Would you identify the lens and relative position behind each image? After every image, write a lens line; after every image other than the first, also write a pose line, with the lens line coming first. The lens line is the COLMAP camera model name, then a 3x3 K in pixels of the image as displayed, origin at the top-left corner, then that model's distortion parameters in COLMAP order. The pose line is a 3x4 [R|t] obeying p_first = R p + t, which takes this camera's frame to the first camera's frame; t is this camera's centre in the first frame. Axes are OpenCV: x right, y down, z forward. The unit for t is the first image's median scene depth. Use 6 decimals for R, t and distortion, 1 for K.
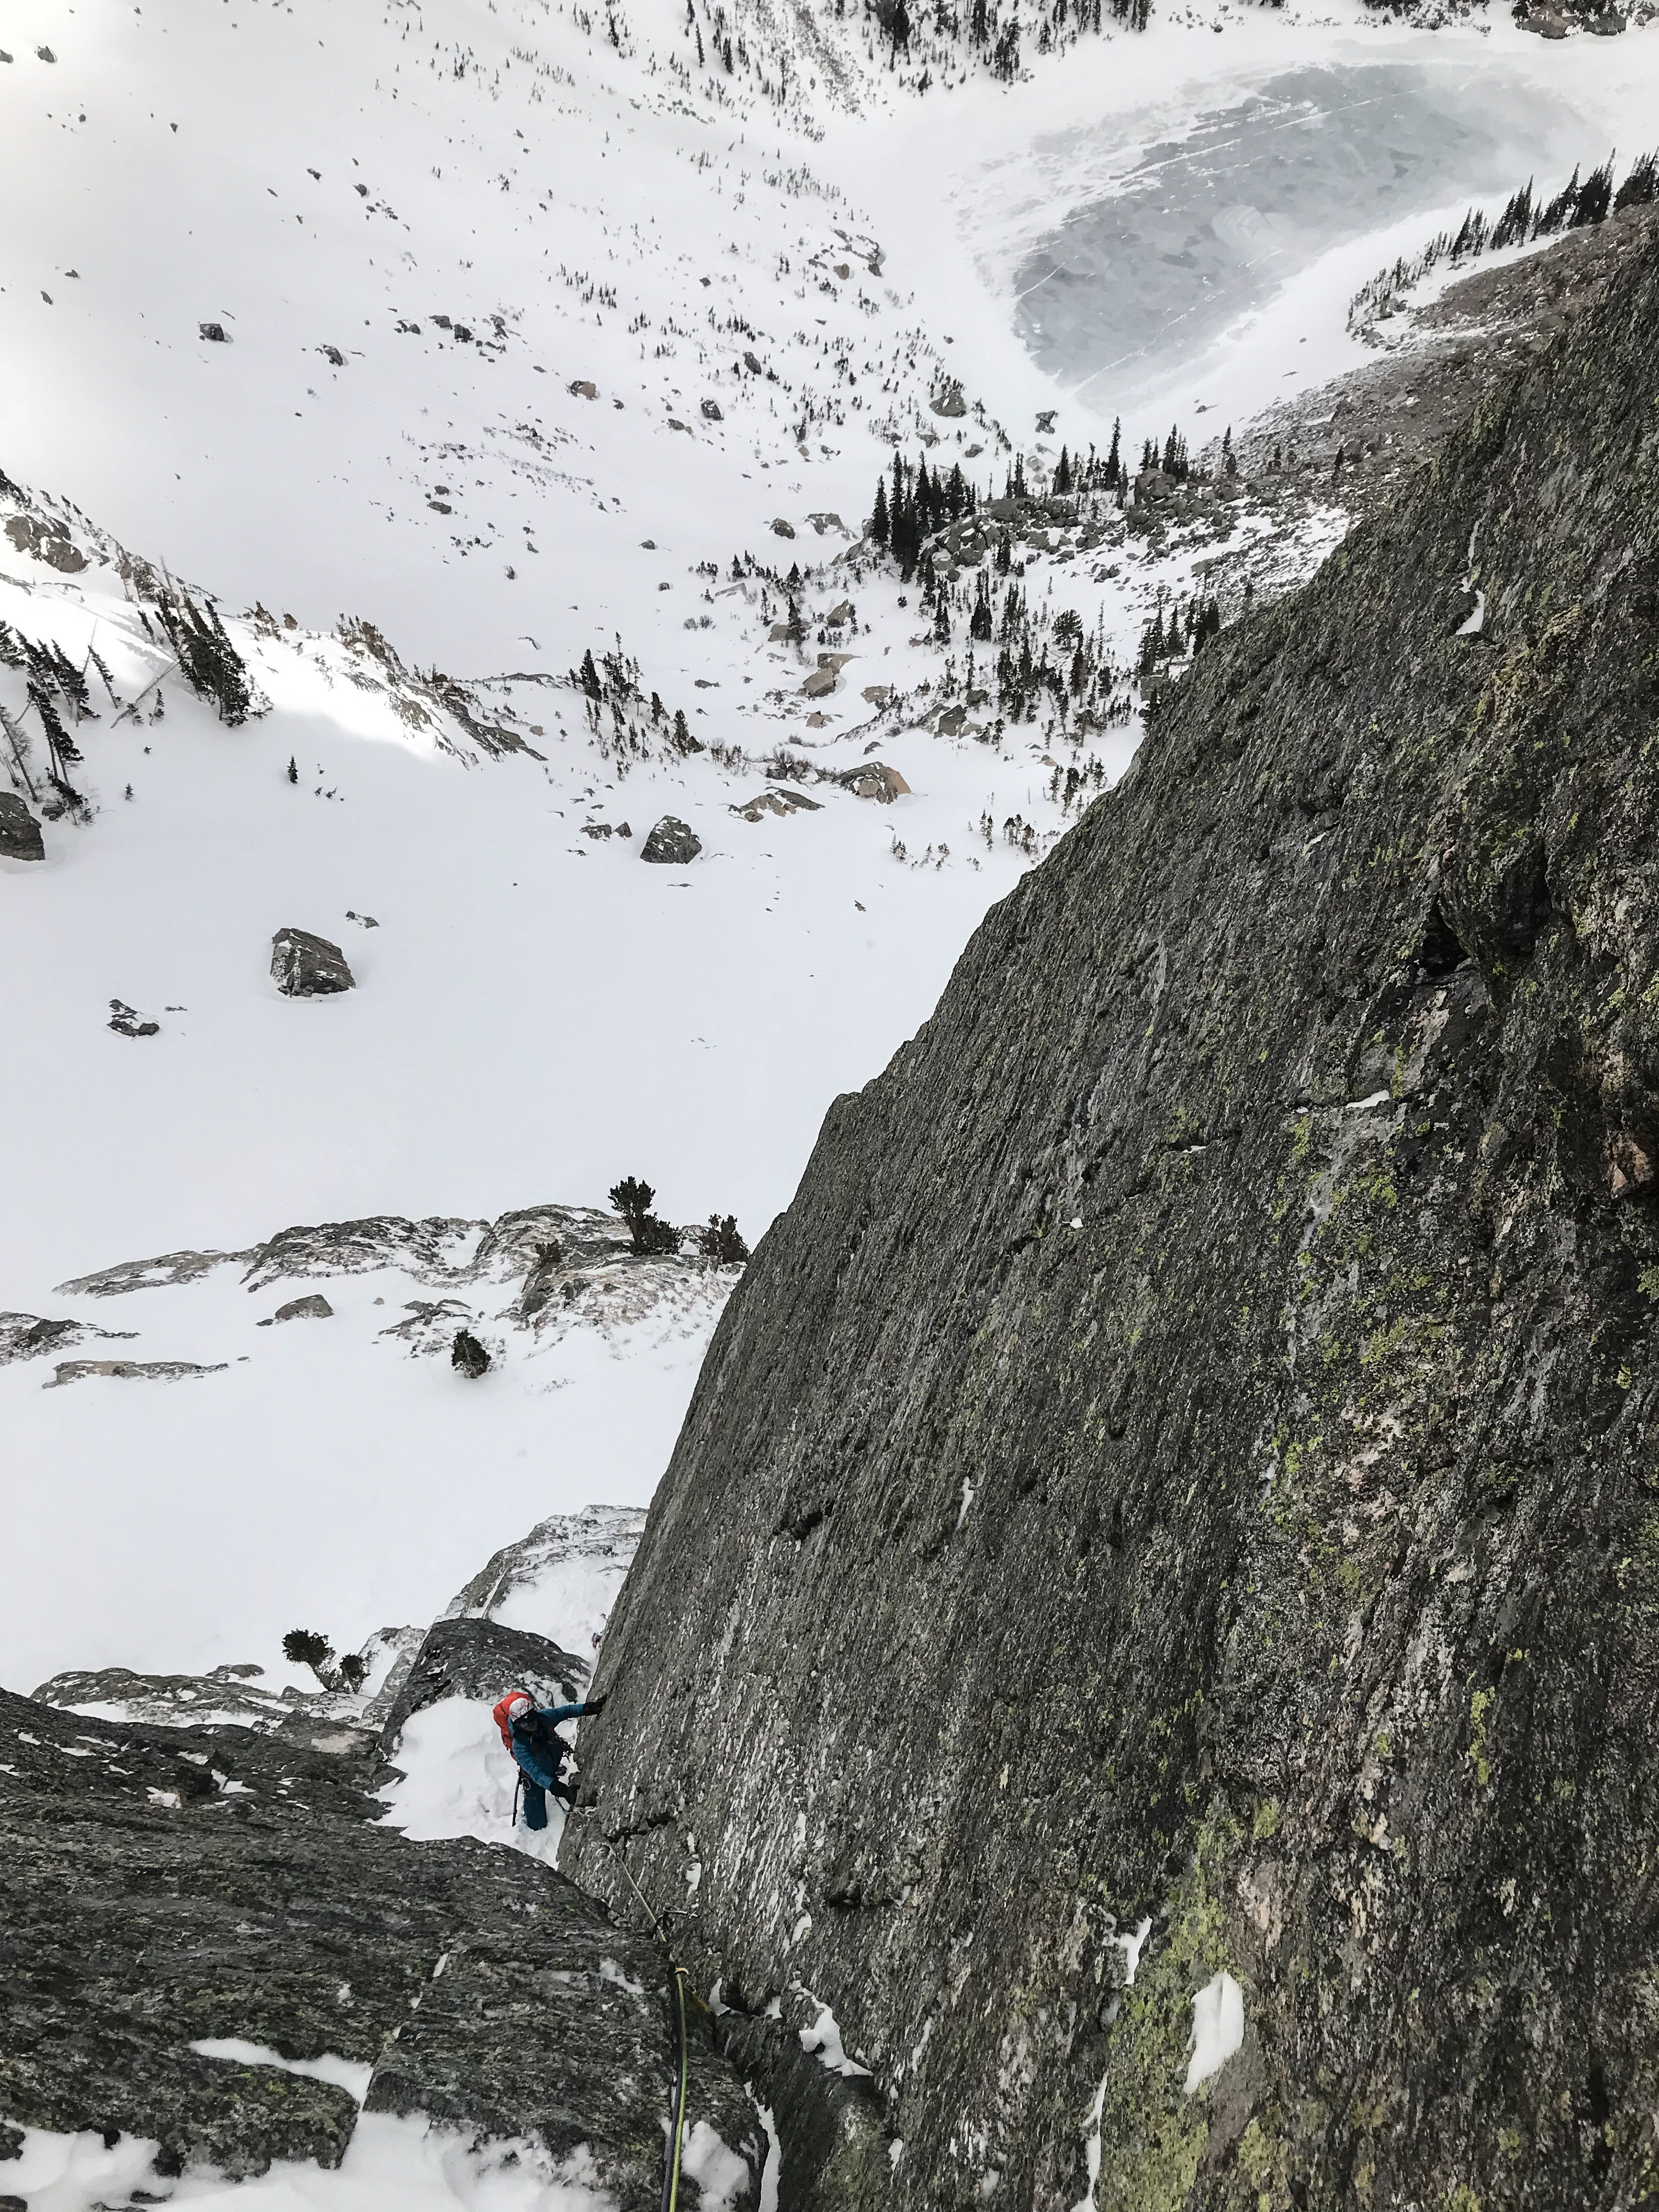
lens RADIAL K [[1773.2, 0, 829.5], [0, 1773.2, 1106.0], [0, 0, 1]] dist [0.000132, -0.039474]
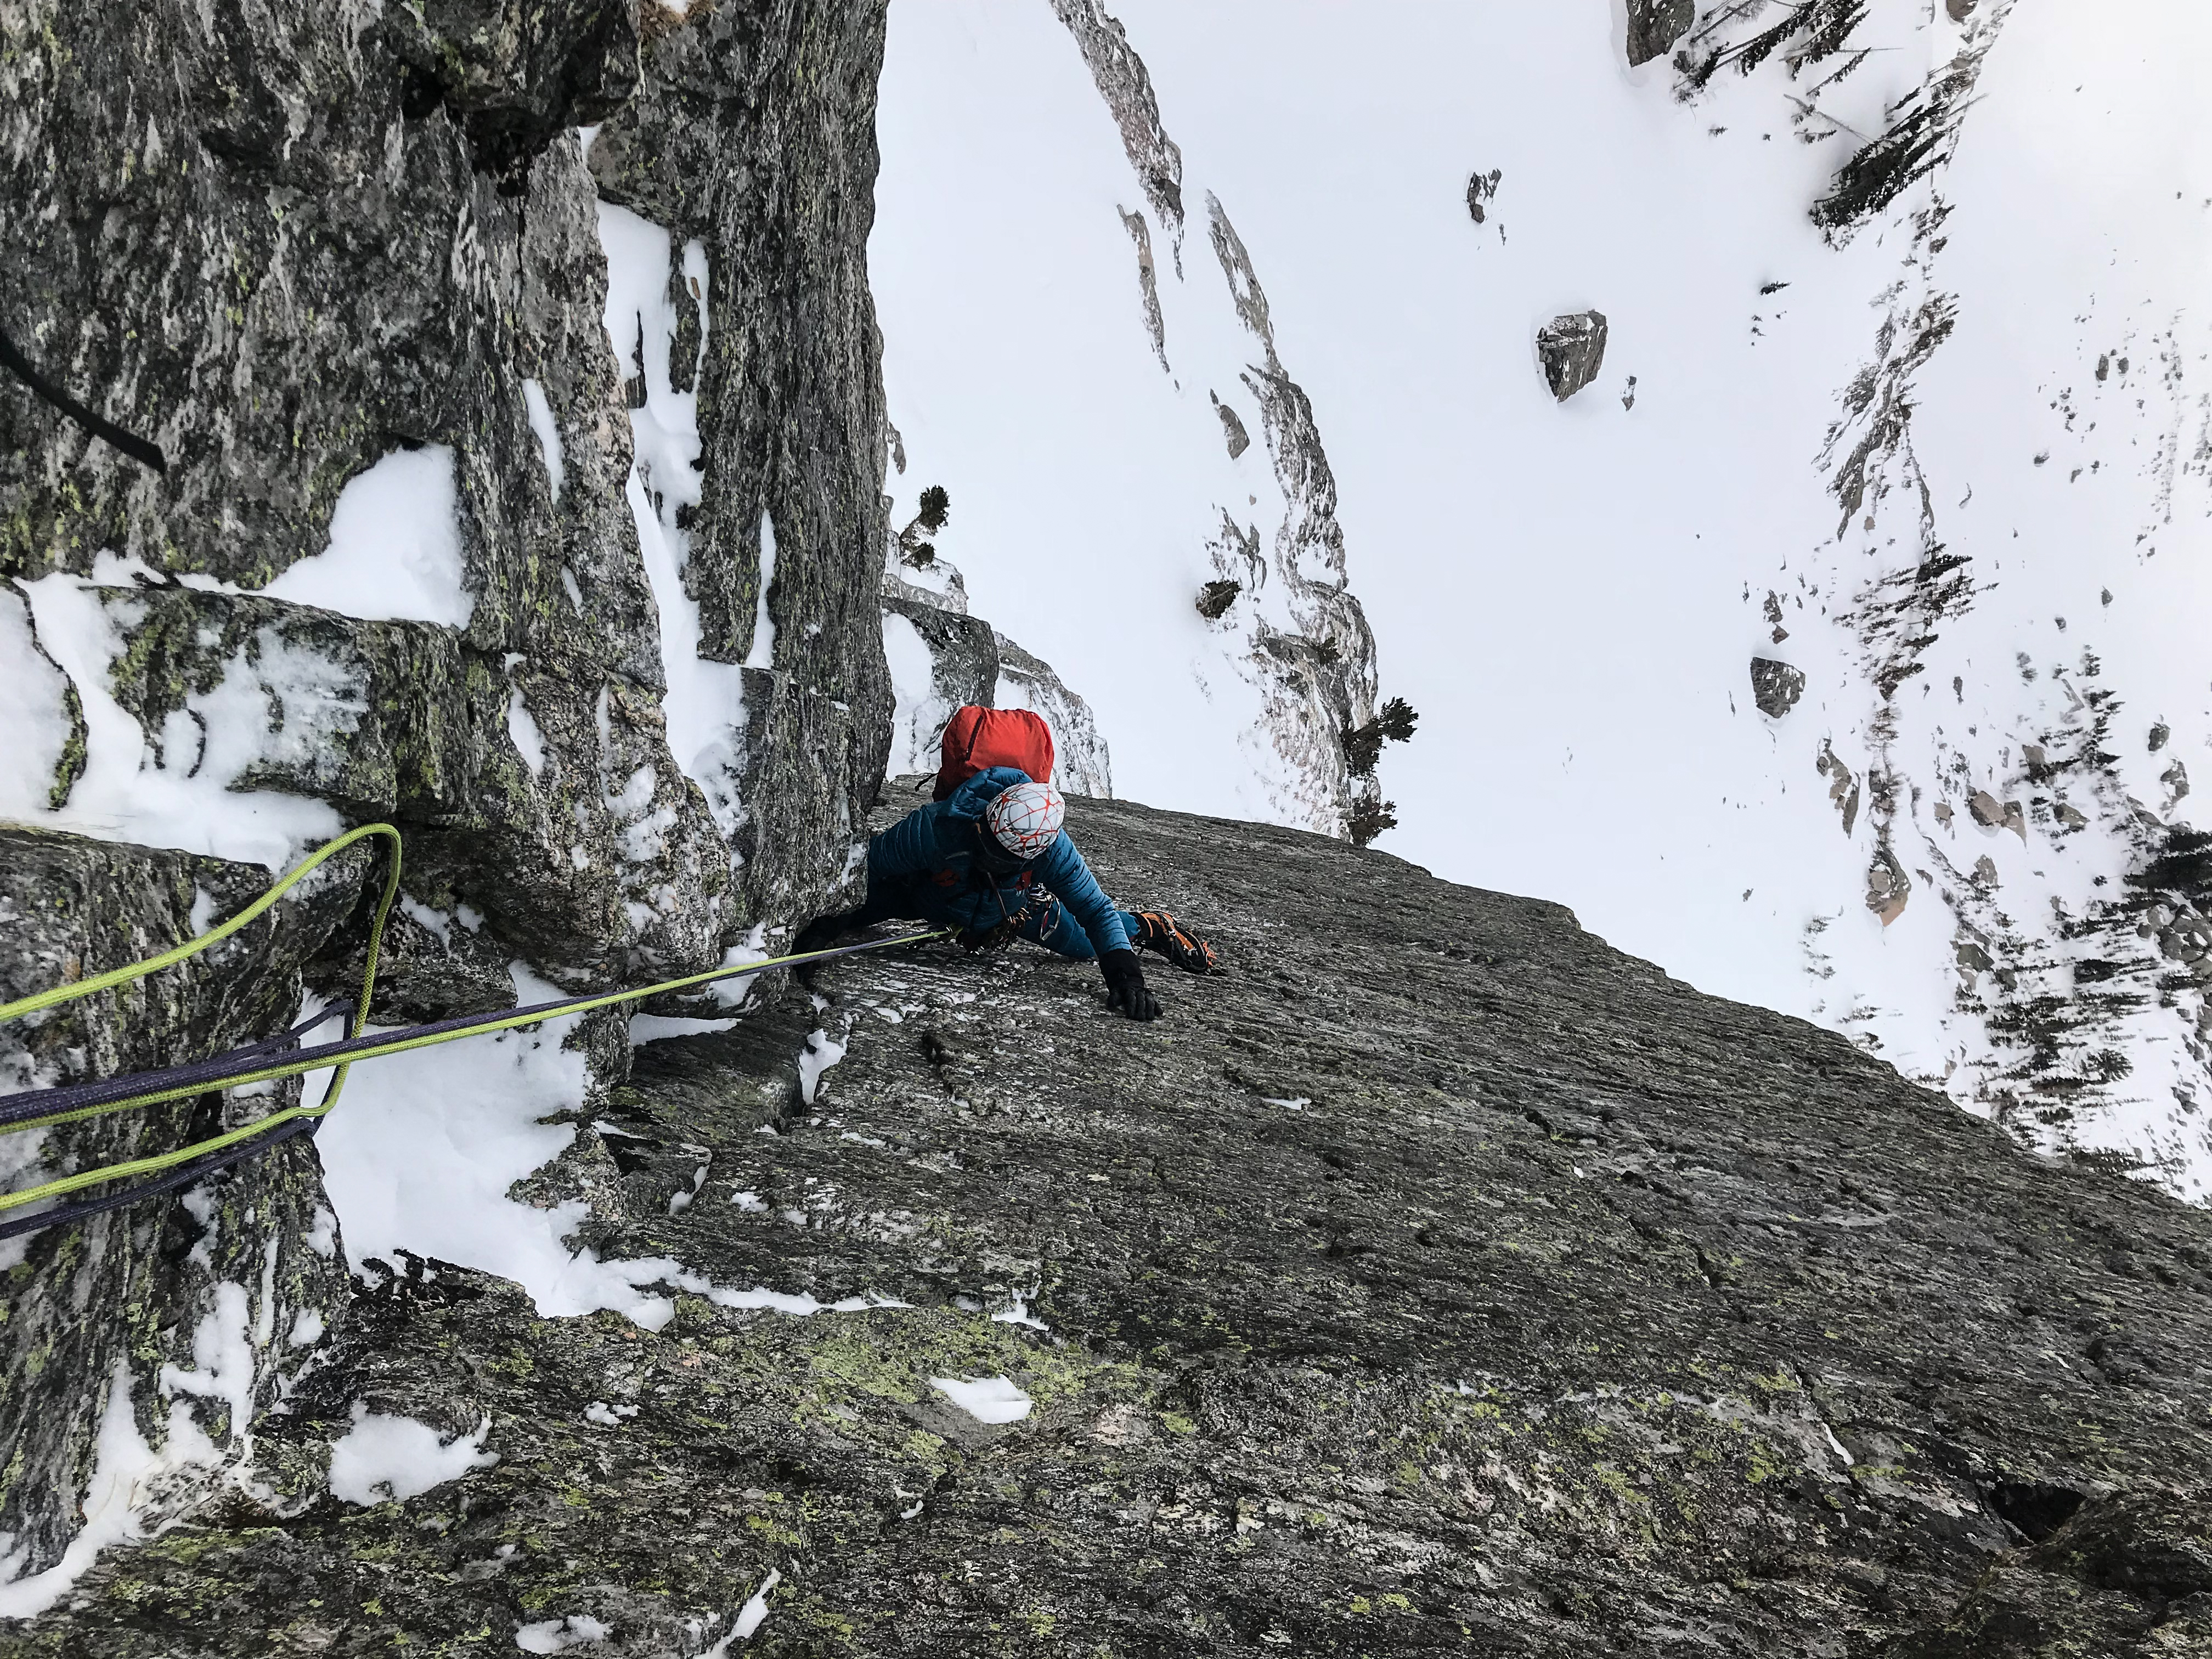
lens RADIAL K [[1772.1, 0, 1106.0], [0, 1772.1, 829.5], [0, 0, 1]] dist [-0.006482, -0.015863]
pose [[0.172296, 0.981759, -0.080391, -0.025492], [-0.957537, 0.186078, 0.220224, 0.102910], [0.231166, 0.039033, 0.972131, -0.070772]]
